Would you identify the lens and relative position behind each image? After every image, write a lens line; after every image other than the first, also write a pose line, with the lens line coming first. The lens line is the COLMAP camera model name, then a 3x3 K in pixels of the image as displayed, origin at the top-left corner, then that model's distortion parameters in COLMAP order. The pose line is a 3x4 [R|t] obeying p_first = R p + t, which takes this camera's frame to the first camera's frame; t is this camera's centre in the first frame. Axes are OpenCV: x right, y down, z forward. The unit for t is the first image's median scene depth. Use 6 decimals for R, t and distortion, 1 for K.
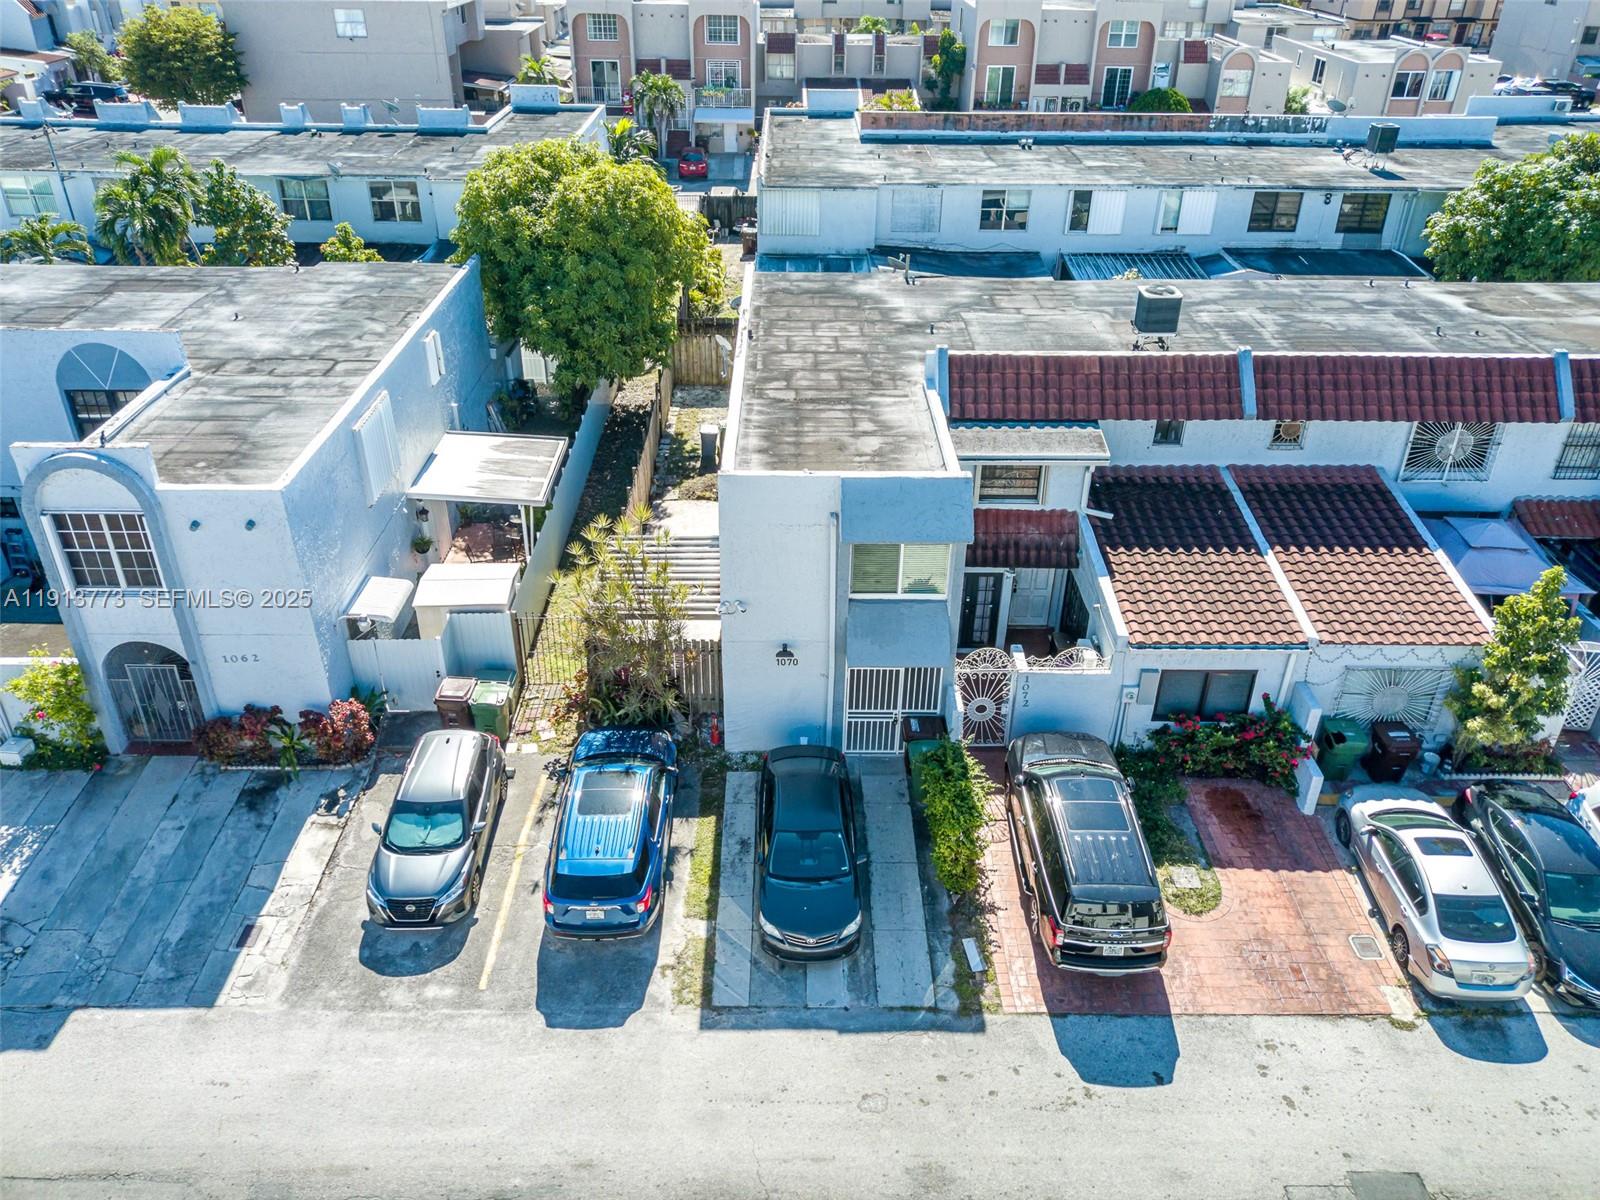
lens RADIAL K [[1195.0, 0, 801.3], [0, 1195.0, 601.2], [0, 0, 1]] dist [0.126101, -0.221503]
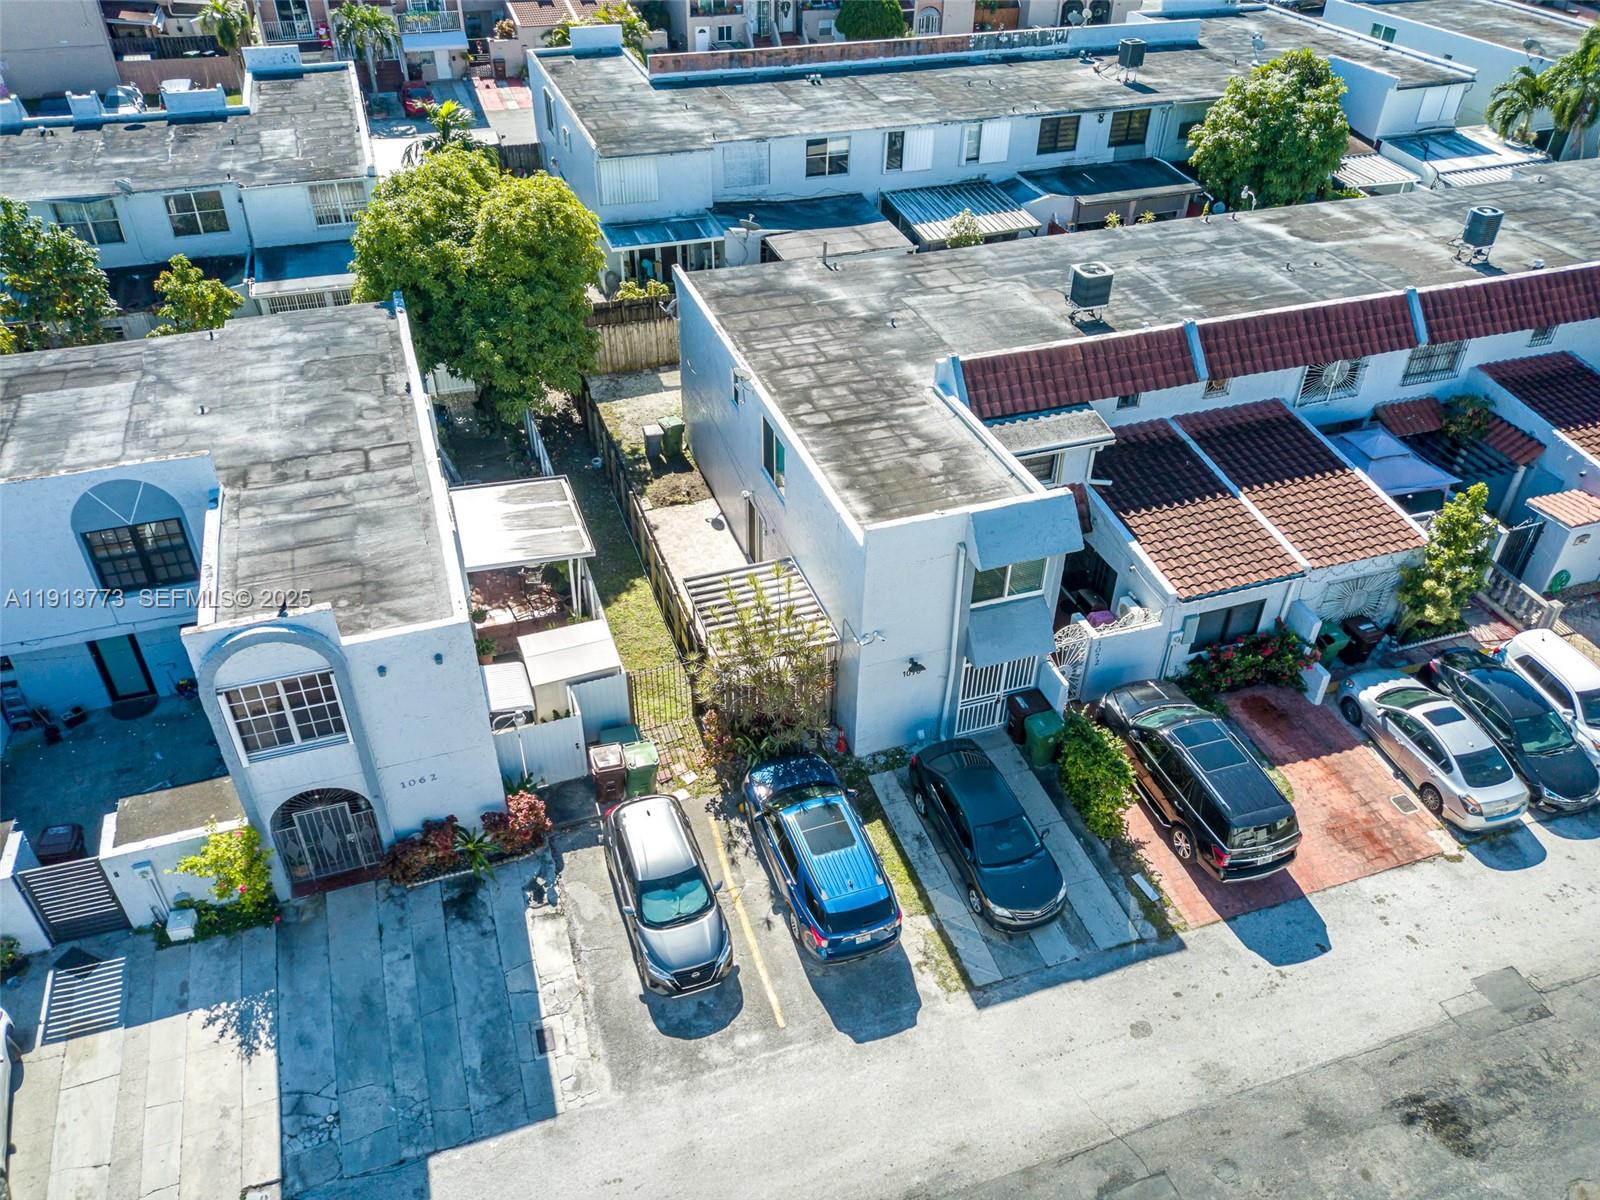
lens RADIAL K [[1195.0, 0, 801.3], [0, 1195.0, 601.2], [0, 0, 1]] dist [0.126101, -0.221503]
pose [[0.947196, -0.192402, 0.256519, -0.370706], [0.162874, 0.977781, 0.131972, -0.172785], [-0.276211, -0.083223, 0.957487, -0.041345]]
